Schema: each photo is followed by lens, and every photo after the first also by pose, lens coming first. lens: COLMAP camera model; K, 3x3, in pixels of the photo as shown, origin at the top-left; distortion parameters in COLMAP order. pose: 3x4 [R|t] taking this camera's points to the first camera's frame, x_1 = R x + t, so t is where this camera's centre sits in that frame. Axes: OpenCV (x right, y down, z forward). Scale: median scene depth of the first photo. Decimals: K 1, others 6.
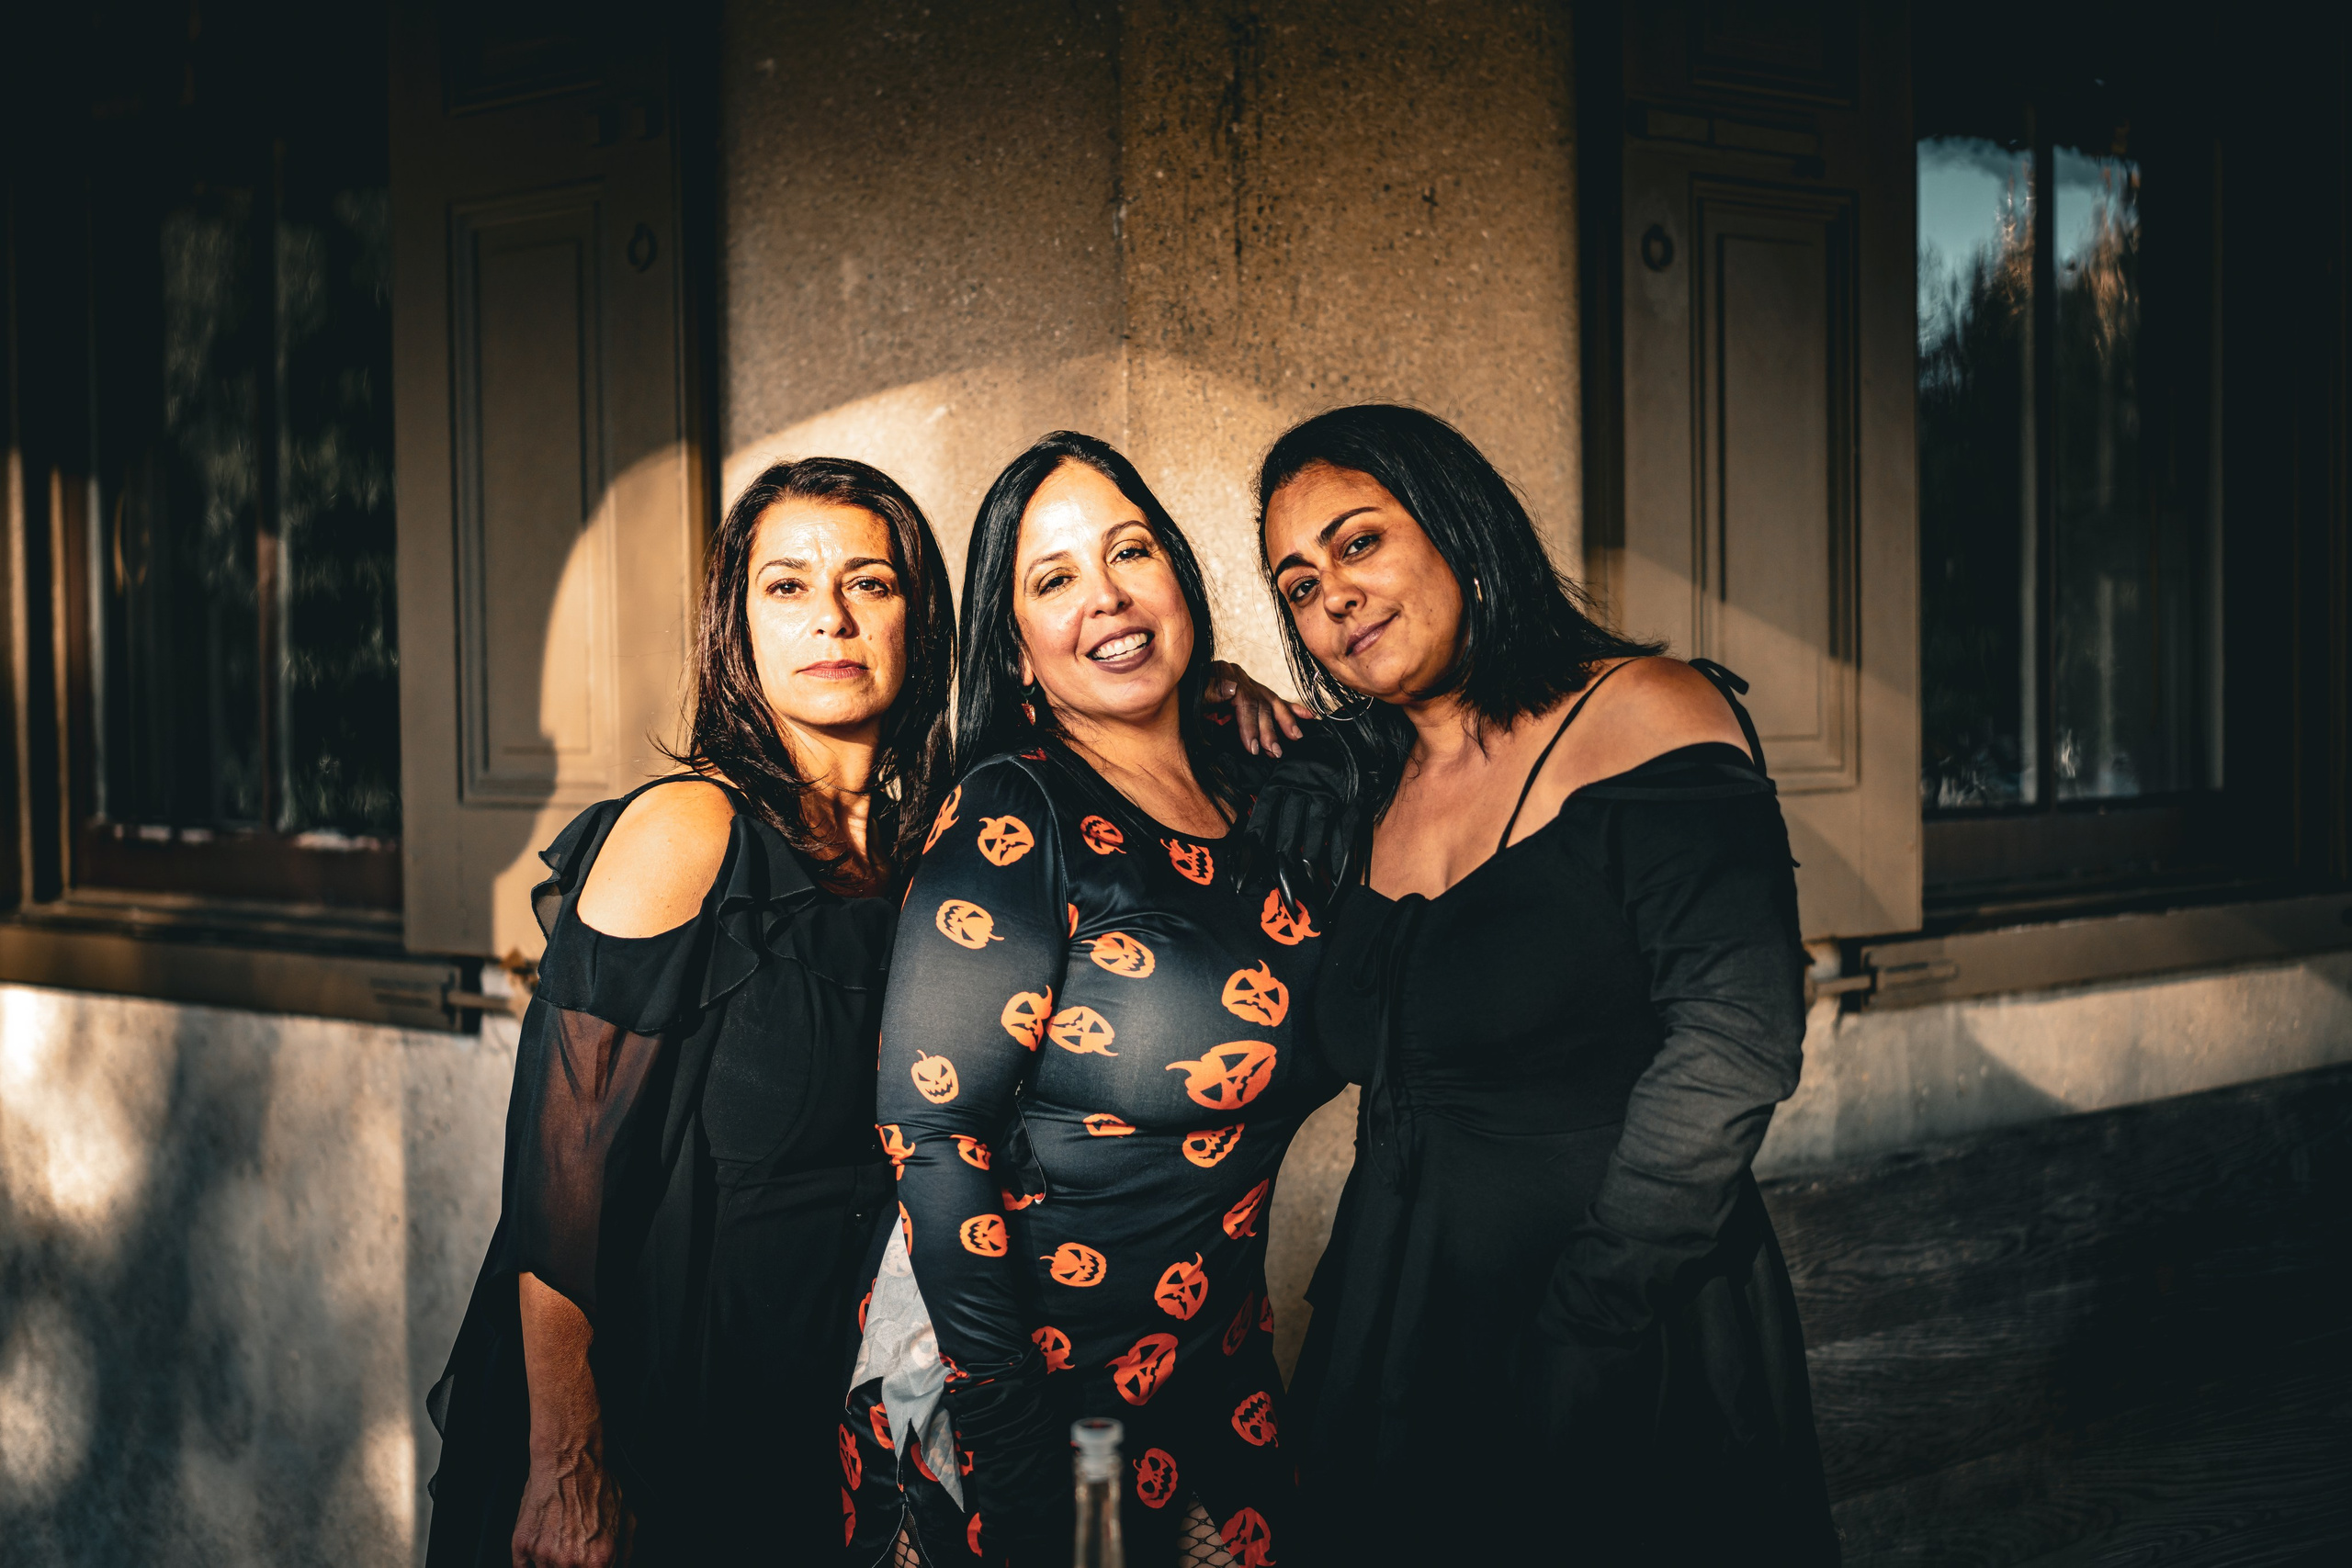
lens RADIAL K [[3657.7, 0, 1176.0], [0, 3657.7, 784.0], [0, 0, 1]] dist [-0.018192, 0.135936]
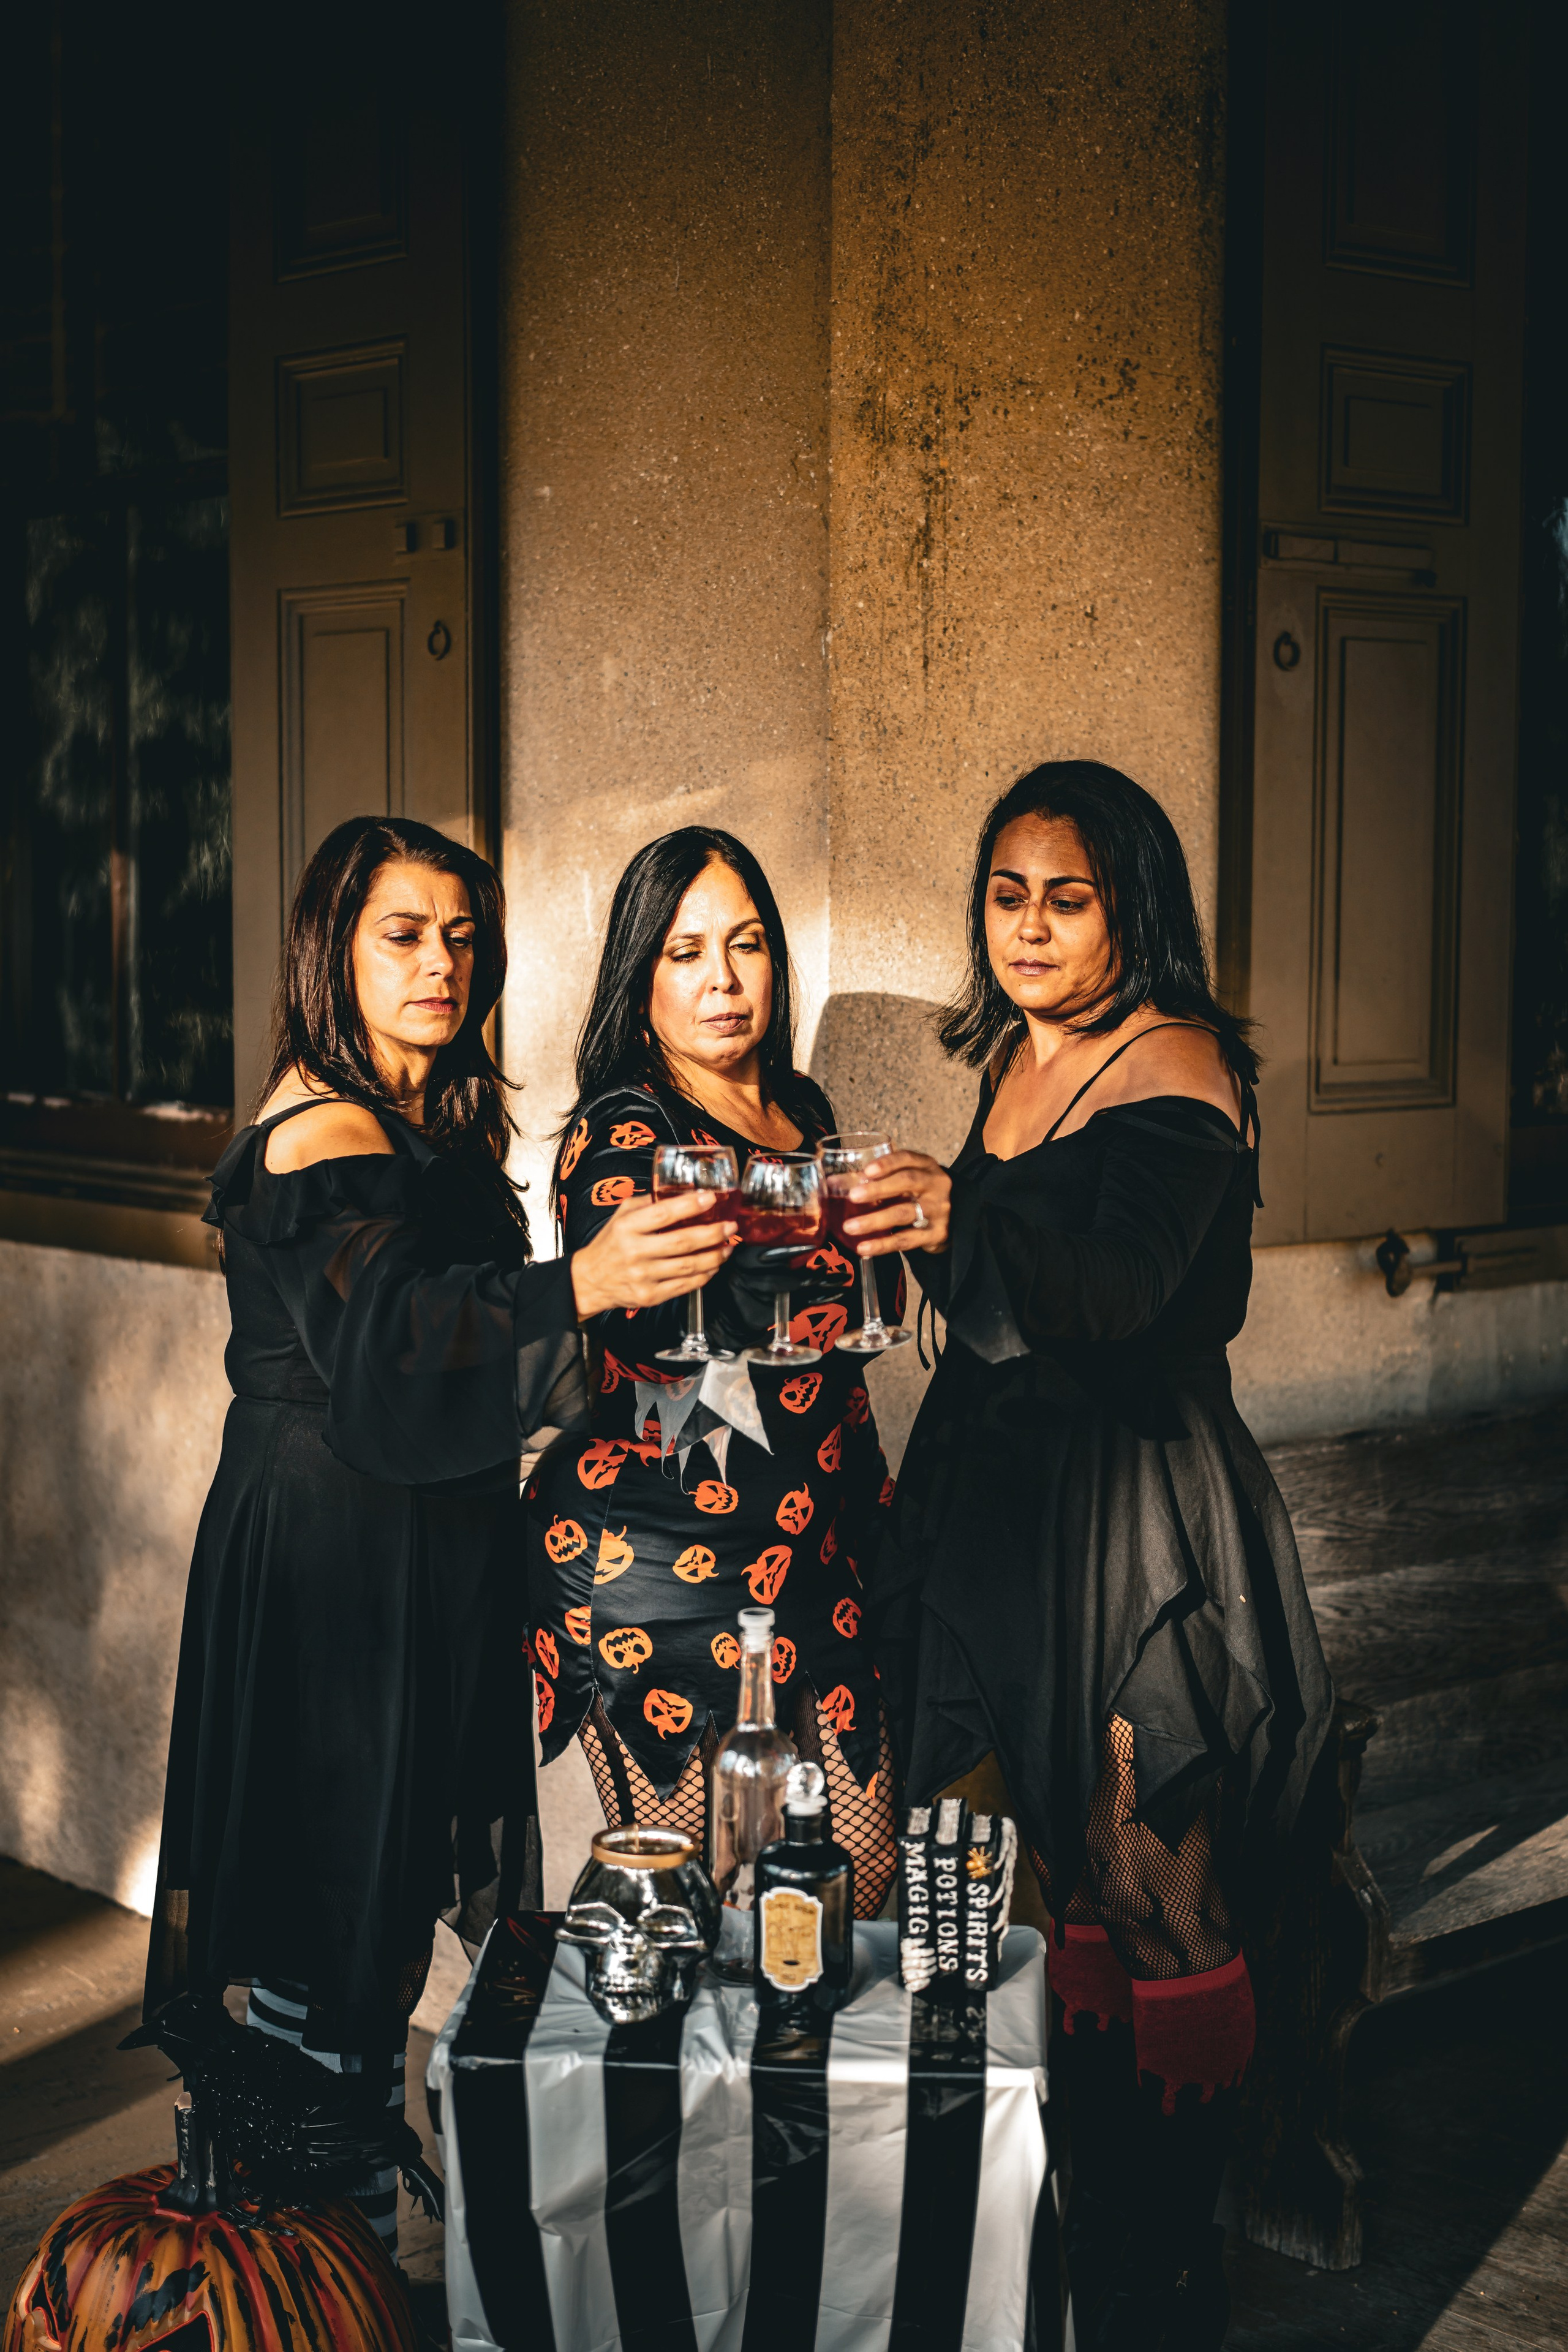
lens RADIAL K [[3658.0, 0, 783.3], [0, 3658.0, 1223.7], [0, 0, 1]] dist [-0.018192, 0.135936]
pose [[0.998563, 0.023145, -0.048338, 0.030763], [-0.020026, 0.997747, 0.064030, -0.034668], [0.049711, -0.062970, 0.996777, -0.213688]]
